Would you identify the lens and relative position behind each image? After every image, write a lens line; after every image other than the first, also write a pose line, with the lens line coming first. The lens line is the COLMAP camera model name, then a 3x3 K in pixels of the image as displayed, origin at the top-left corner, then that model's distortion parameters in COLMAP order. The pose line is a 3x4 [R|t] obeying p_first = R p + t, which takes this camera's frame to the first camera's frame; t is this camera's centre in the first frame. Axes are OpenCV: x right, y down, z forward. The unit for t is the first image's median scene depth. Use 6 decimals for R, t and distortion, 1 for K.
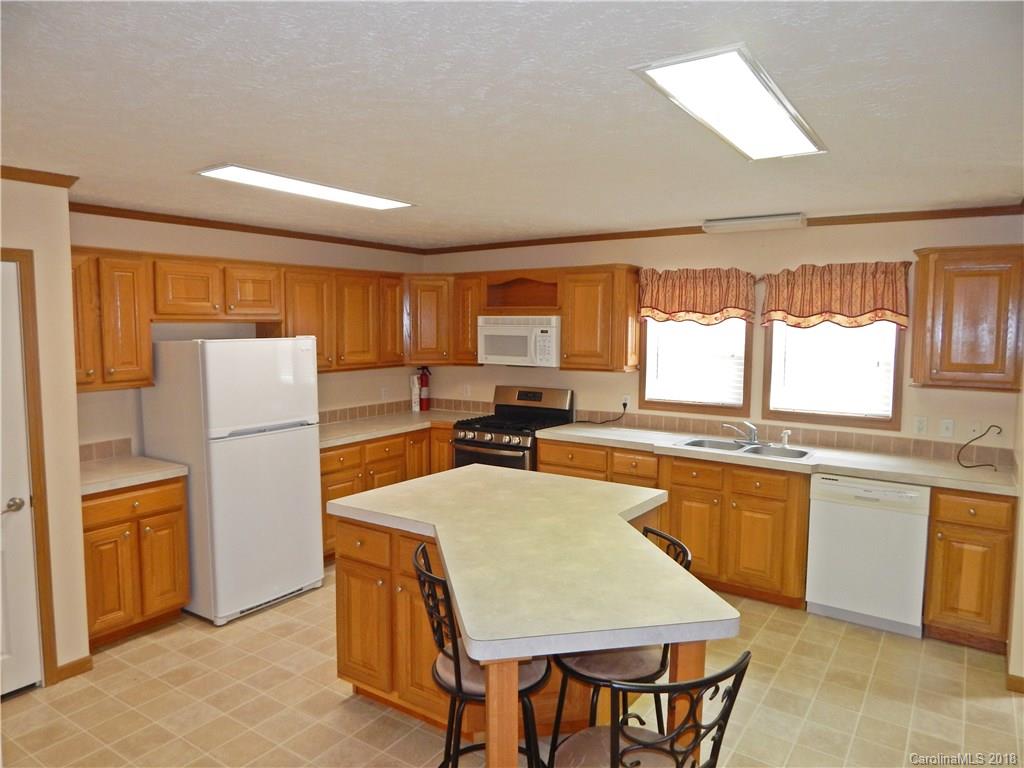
lens RADIAL K [[686.2, 0, 505.4], [0, 686.2, 381.9], [0, 0, 1]] dist [-0.024541, 0.000814]
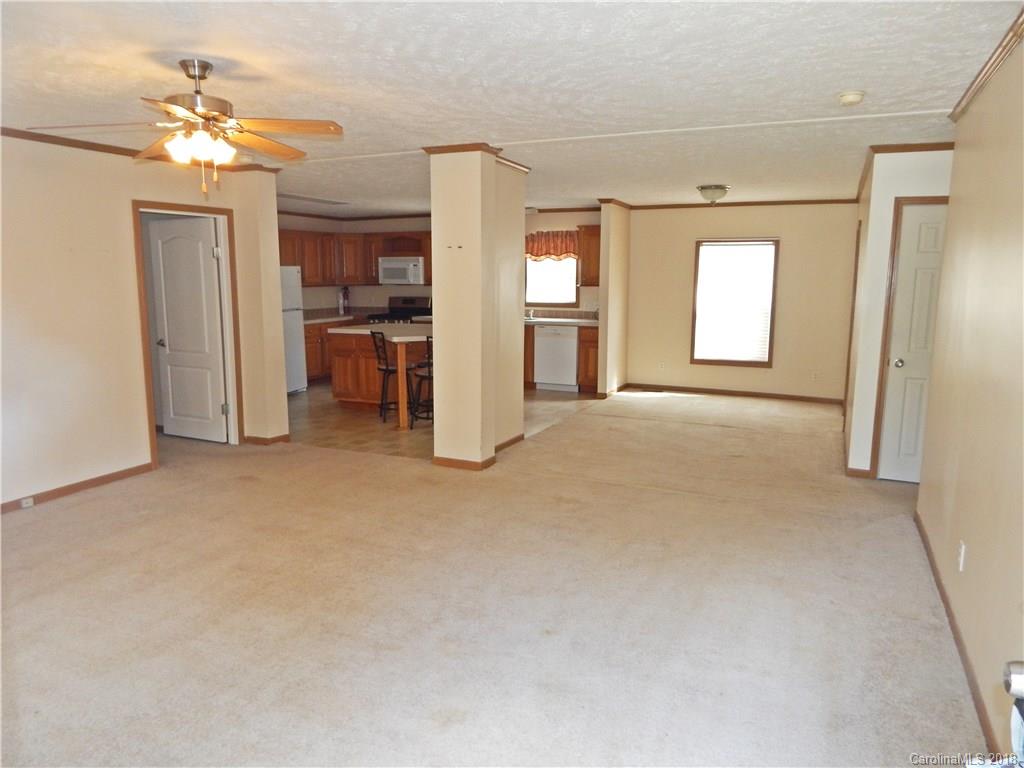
lens RADIAL K [[686.2, 0, 505.4], [0, 686.2, 381.9], [0, 0, 1]] dist [-0.024541, 0.000814]
pose [[0.984767, -0.027946, 0.171618, -0.034159], [0.016470, 0.997554, 0.067936, 0.131911], [-0.173097, -0.064075, 0.982818, -0.981637]]
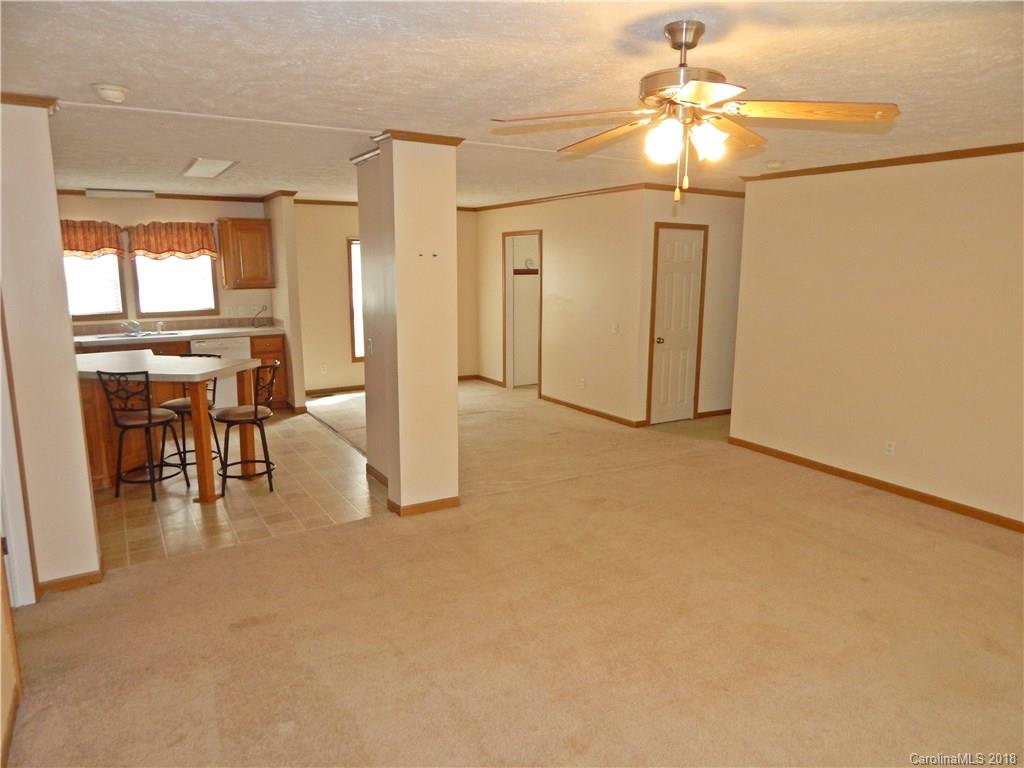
lens RADIAL K [[686.2, 0, 505.4], [0, 686.2, 381.9], [0, 0, 1]] dist [-0.024541, 0.000814]
pose [[0.430392, -0.166628, 0.887129, -0.652678], [0.088413, 0.985870, 0.142280, 0.046780], [-0.898302, 0.017198, 0.439043, -0.436147]]
